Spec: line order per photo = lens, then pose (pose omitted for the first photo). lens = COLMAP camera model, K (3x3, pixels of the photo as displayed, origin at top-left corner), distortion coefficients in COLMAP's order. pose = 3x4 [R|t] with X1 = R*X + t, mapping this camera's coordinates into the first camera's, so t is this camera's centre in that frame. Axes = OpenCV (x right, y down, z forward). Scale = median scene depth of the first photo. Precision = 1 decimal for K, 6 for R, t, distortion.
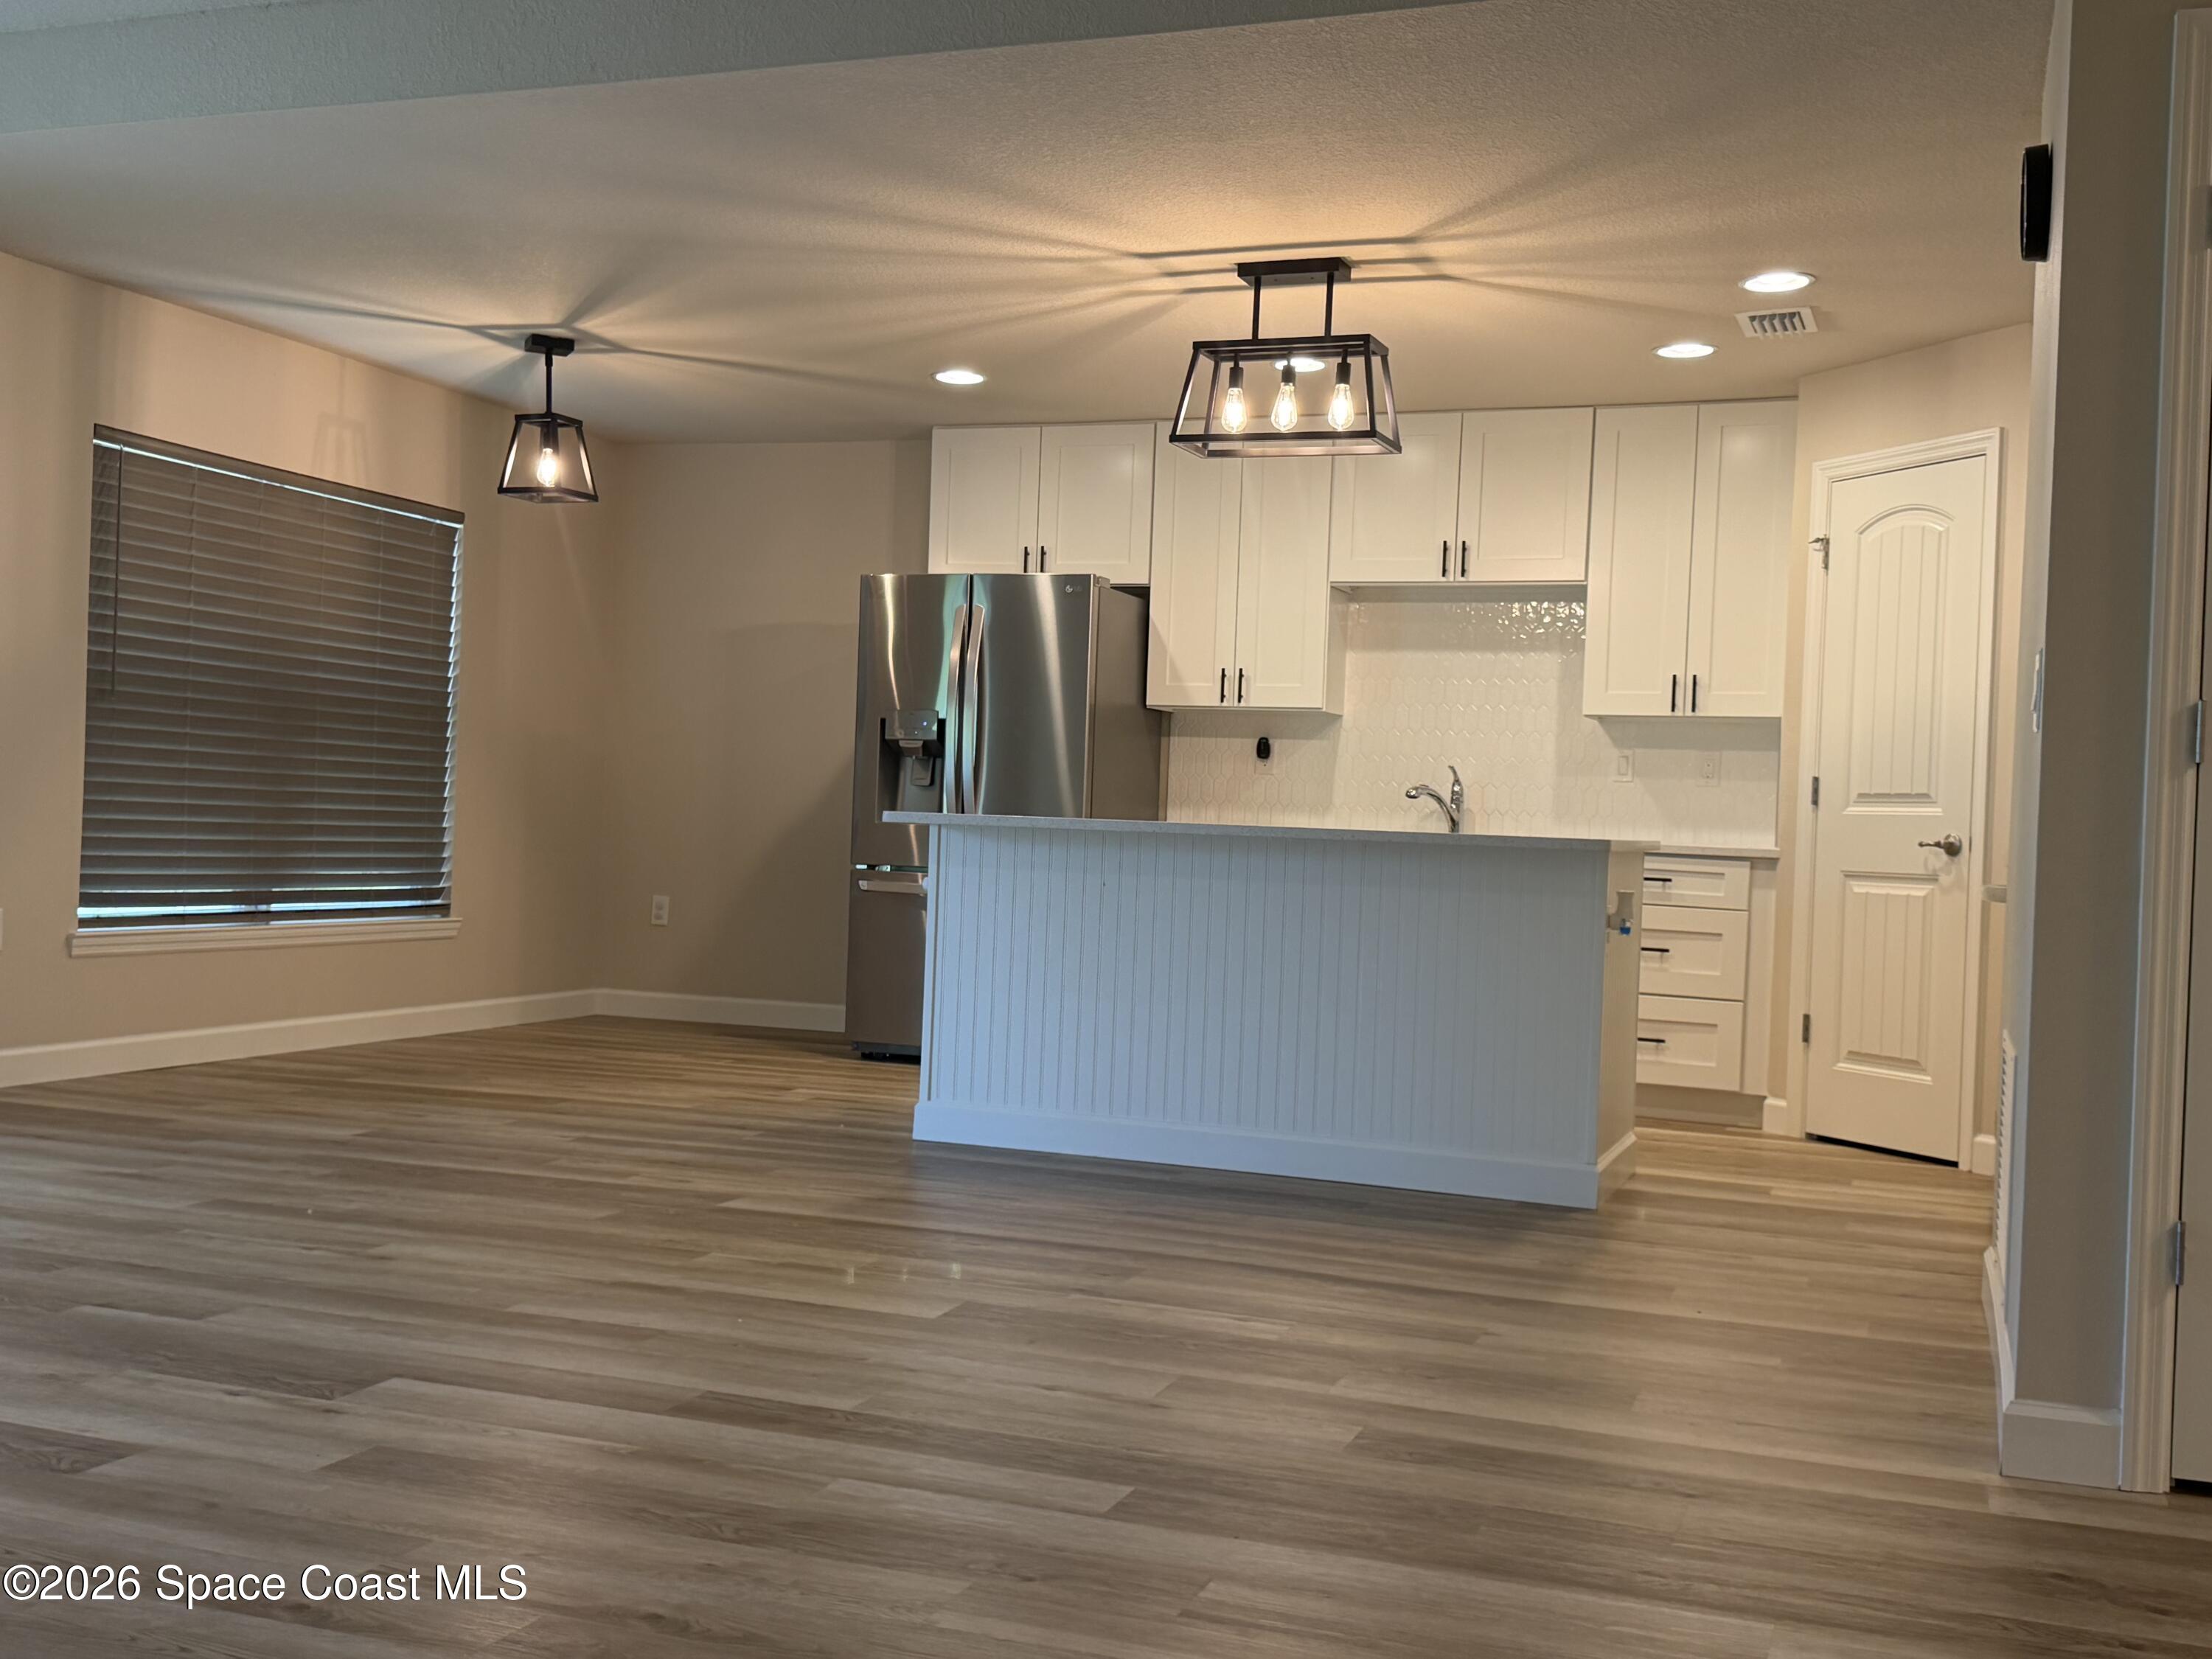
lens RADIAL K [[2261.0, 0, 1106.0], [0, 2261.0, 829.5], [0, 0, 1]] dist [0.276931, -0.550020]
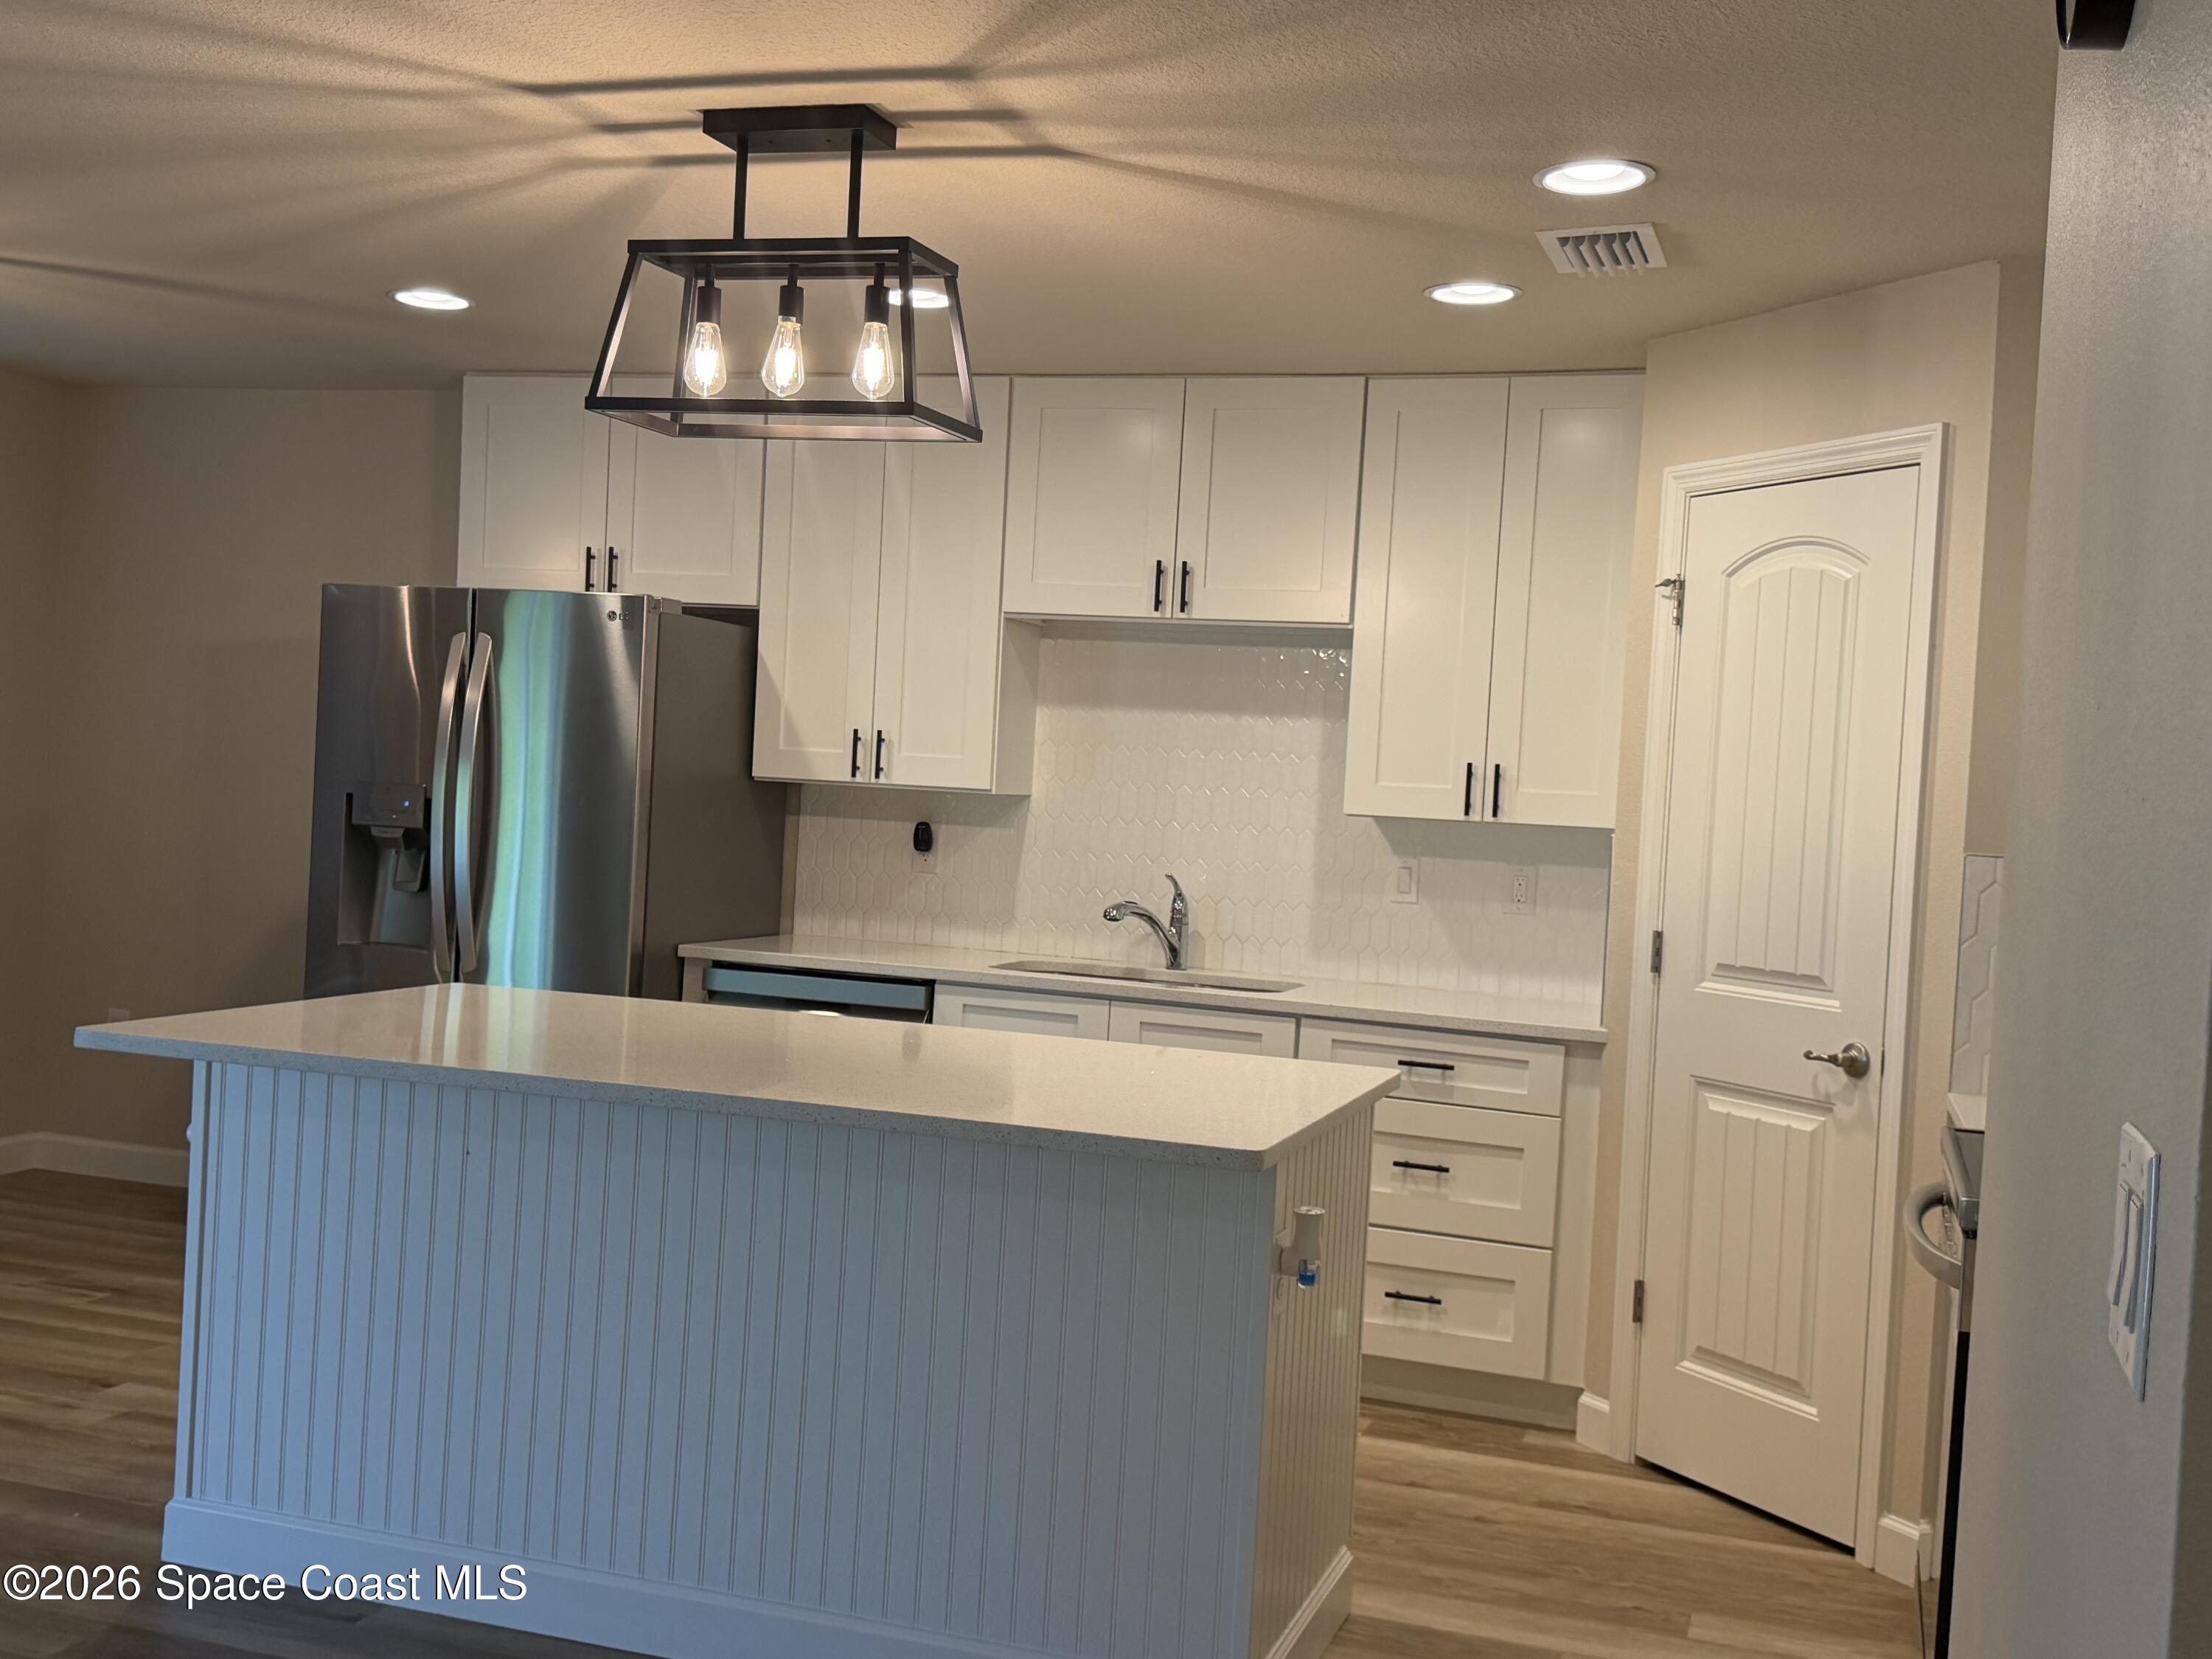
lens RADIAL K [[2195.4, 0, 1106.0], [0, 2195.4, 829.5], [0, 0, 1]] dist [0.219677, -0.370145]
pose [[0.999435, 0.016142, 0.029466, 0.123104], [-0.016847, 0.999574, 0.023848, -0.064363], [-0.029069, -0.024331, 0.999281, 0.346371]]
